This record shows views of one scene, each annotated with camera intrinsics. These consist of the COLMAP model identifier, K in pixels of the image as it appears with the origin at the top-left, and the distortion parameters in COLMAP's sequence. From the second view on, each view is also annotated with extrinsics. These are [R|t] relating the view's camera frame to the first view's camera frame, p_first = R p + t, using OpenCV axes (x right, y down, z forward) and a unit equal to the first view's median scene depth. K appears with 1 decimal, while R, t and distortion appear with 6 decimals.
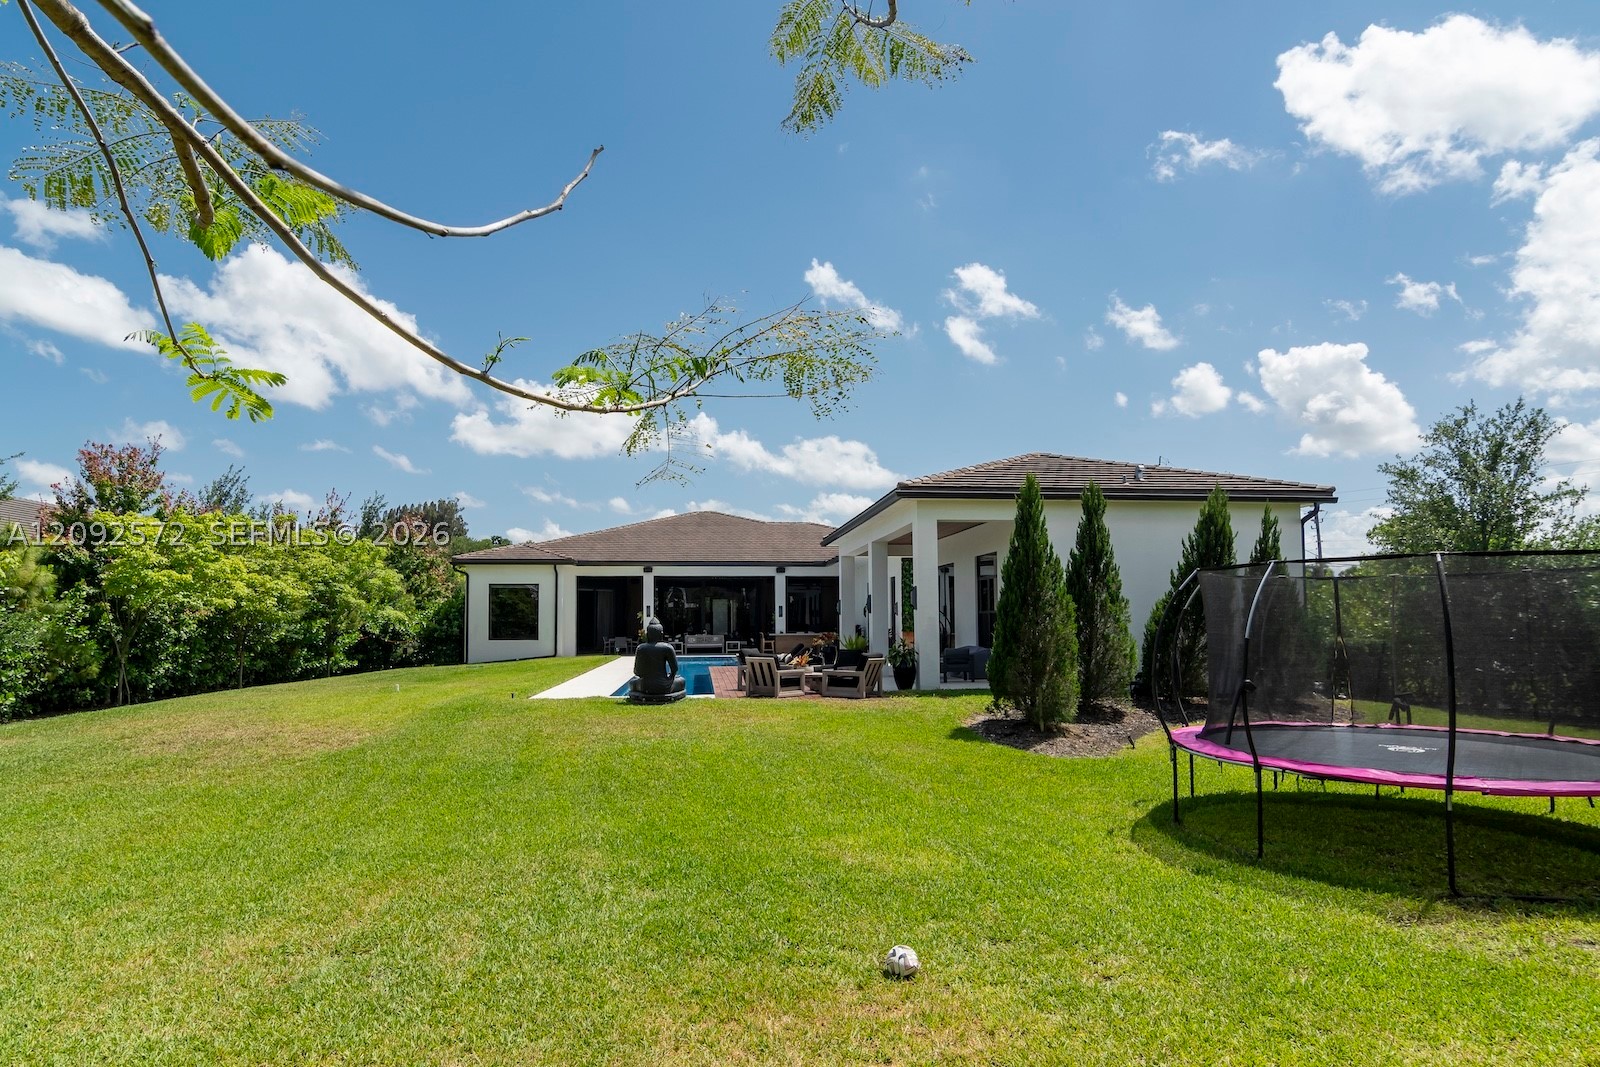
lens RADIAL K [[866.2, 0, 762.5], [0, 866.2, 533.3], [0, 0, 1]] dist [0.000912, 0.000342]
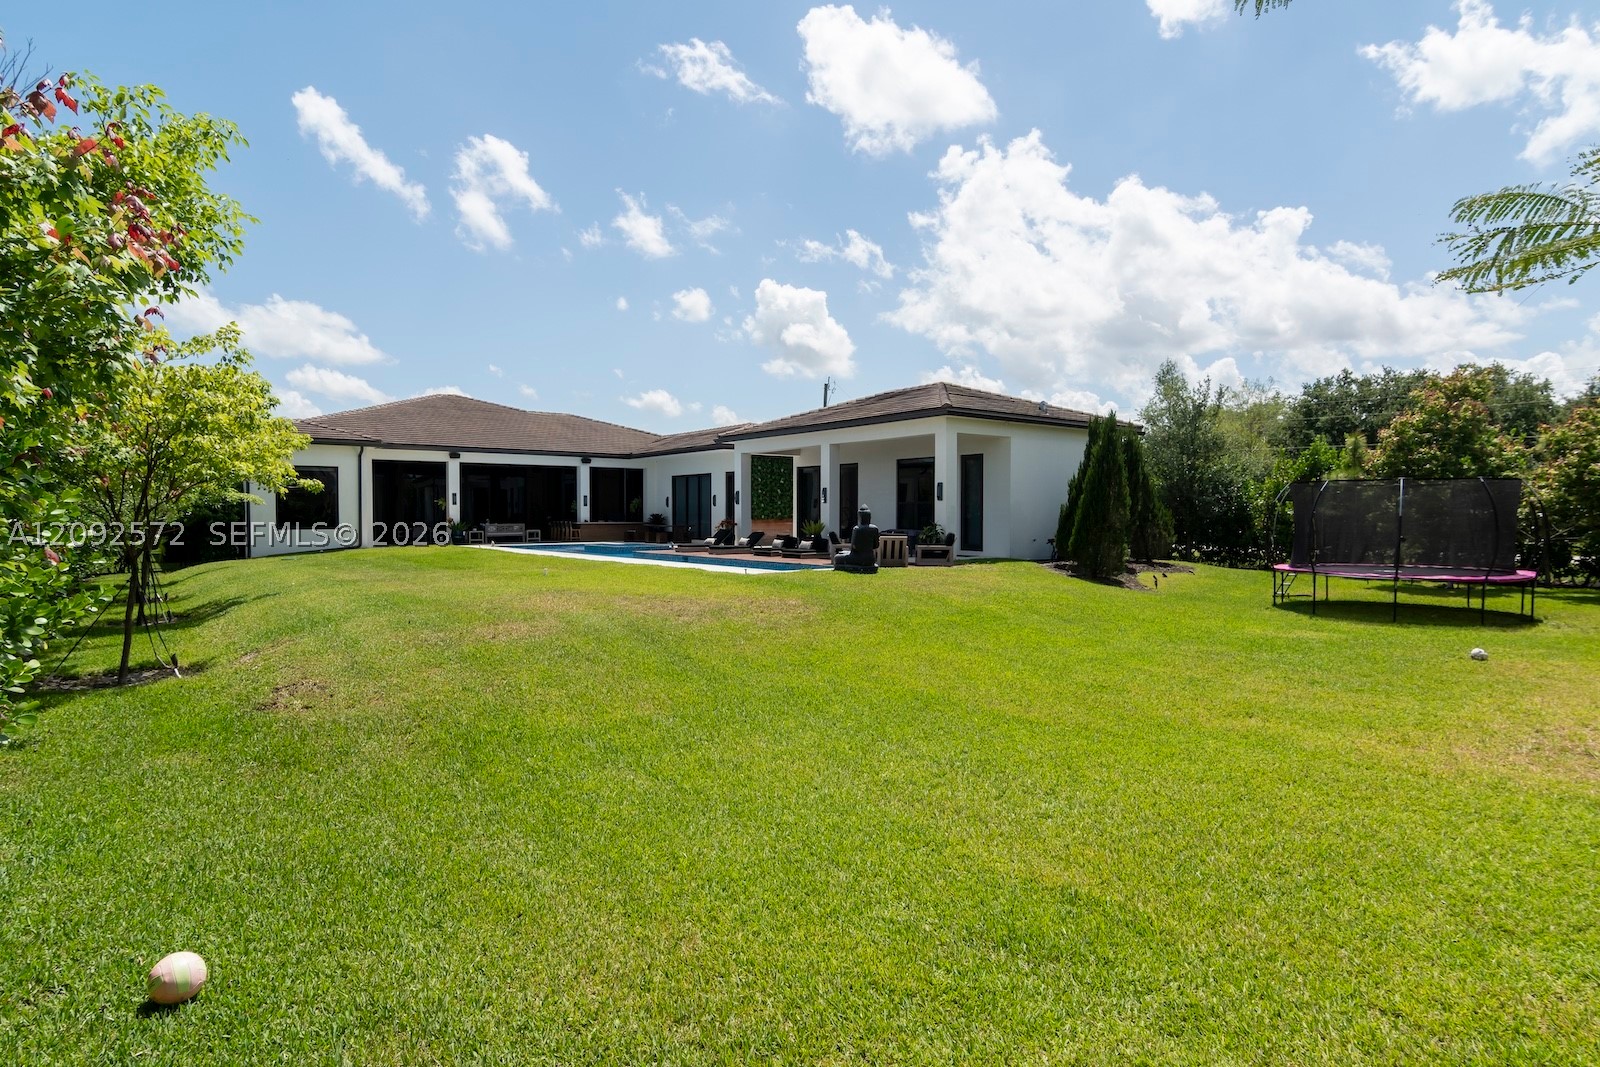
lens RADIAL K [[866.2, 0, 762.5], [0, 866.2, 533.3], [0, 0, 1]] dist [0.000912, 0.000342]
pose [[0.840979, -0.007624, 0.541014, -0.361370], [-0.059978, 0.992425, 0.107218, 0.004854], [-0.537733, -0.122617, 0.834151, 0.017185]]
